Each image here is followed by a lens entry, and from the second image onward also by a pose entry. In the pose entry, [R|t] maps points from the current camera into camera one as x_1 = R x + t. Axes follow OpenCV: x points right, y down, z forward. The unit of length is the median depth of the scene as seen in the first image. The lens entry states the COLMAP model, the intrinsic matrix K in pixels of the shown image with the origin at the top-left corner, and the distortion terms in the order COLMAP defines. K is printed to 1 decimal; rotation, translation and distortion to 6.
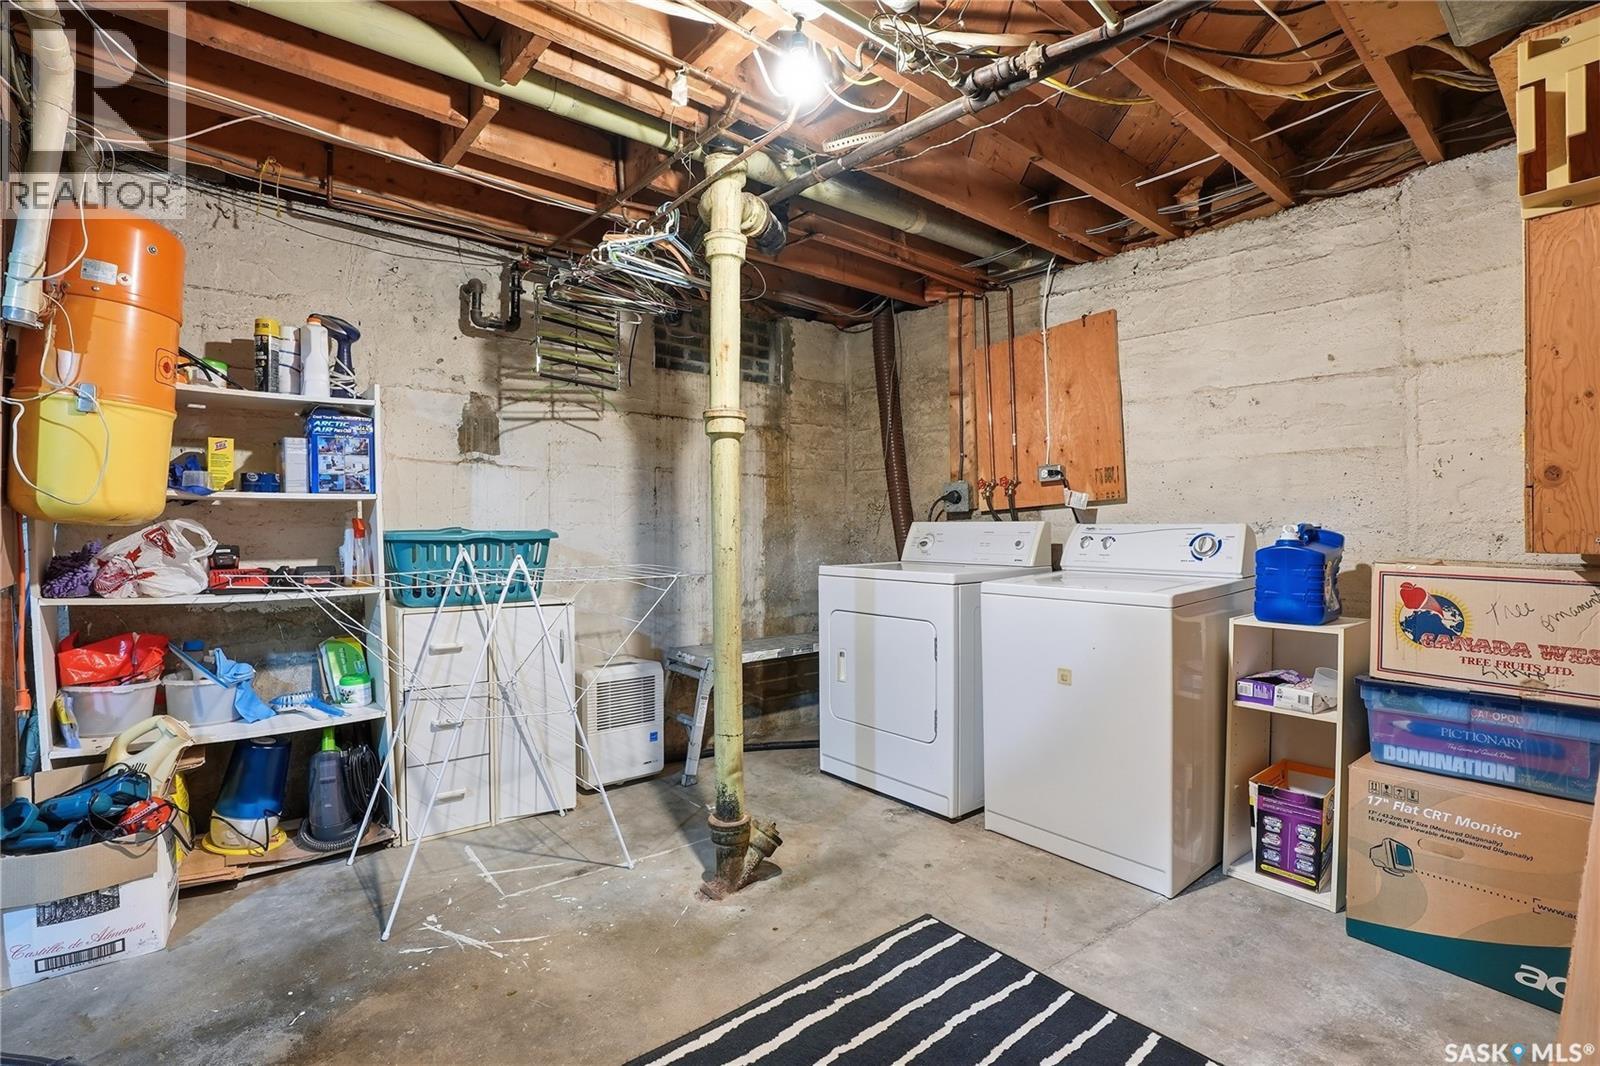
lens RADIAL K [[755.3, 0, 815.7], [0, 755.3, 522.3], [0, 0, 1]] dist [-0.072842, 0.025068]
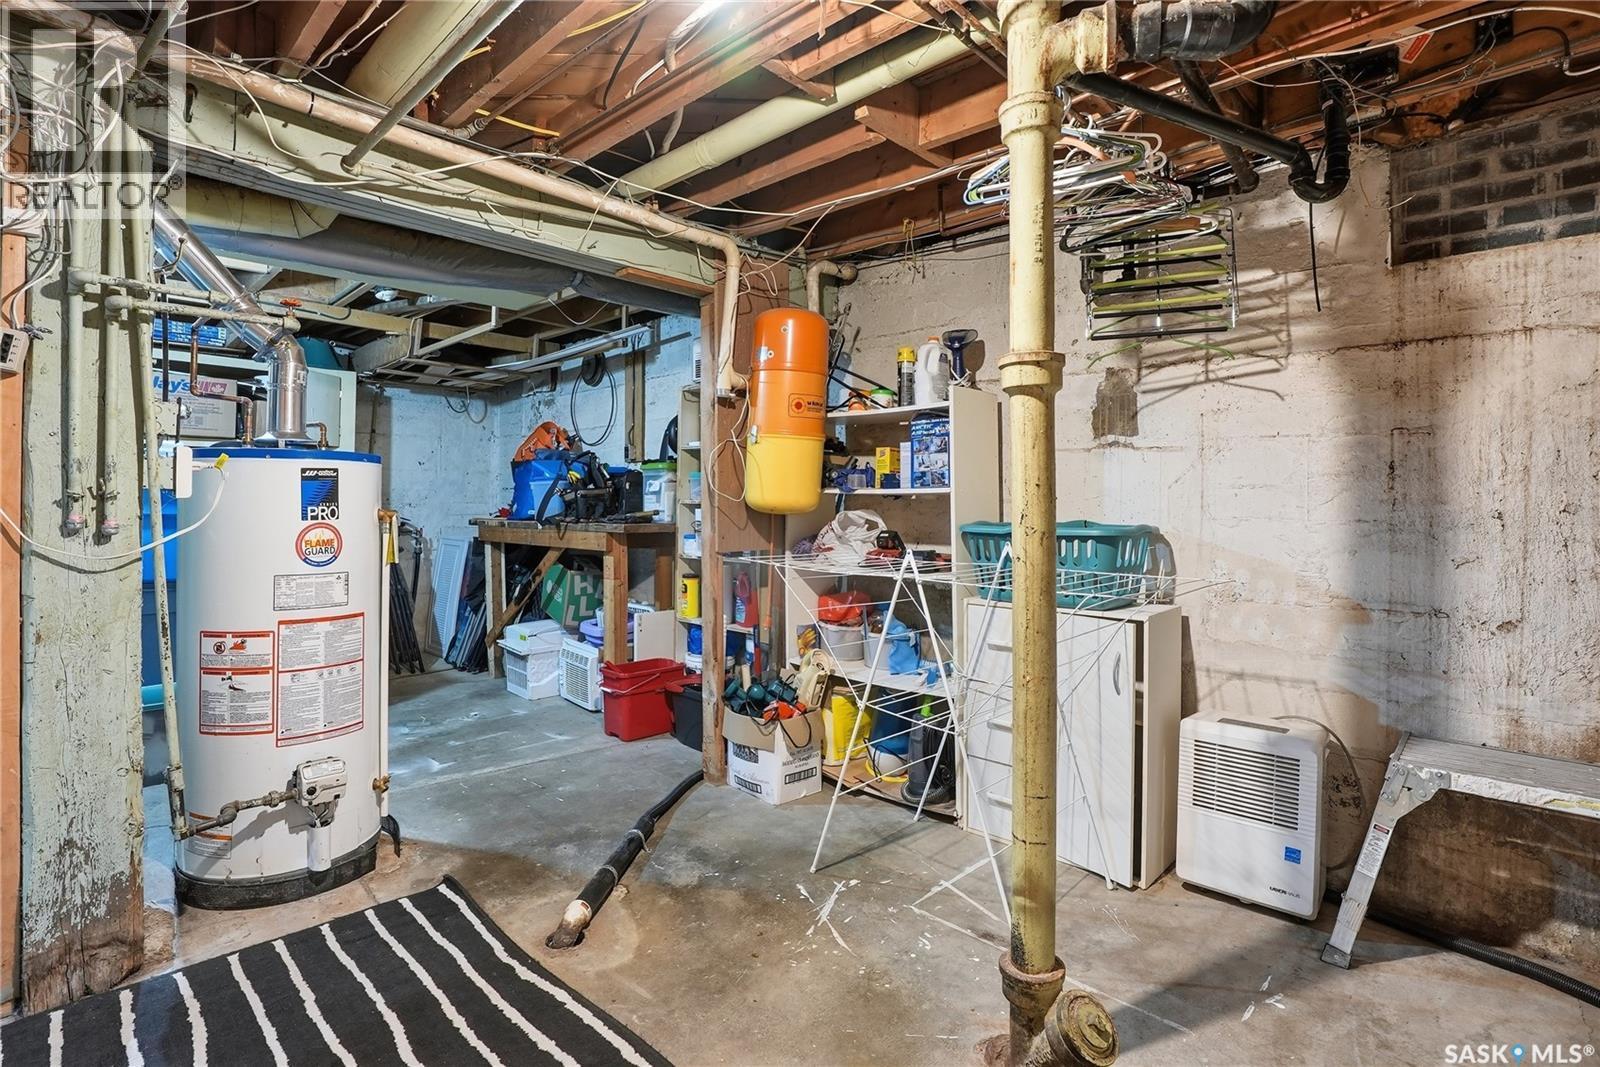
lens RADIAL K [[785.5, 0, 799.5], [0, 785.5, 478.9], [0, 0, 1]] dist [-0.068885, 0.030076]
pose [[0.093312, -0.034137, -0.995052, 0.416605], [-0.009149, 0.999340, -0.035142, -0.007142], [0.995595, 0.012383, 0.092938, 0.542623]]
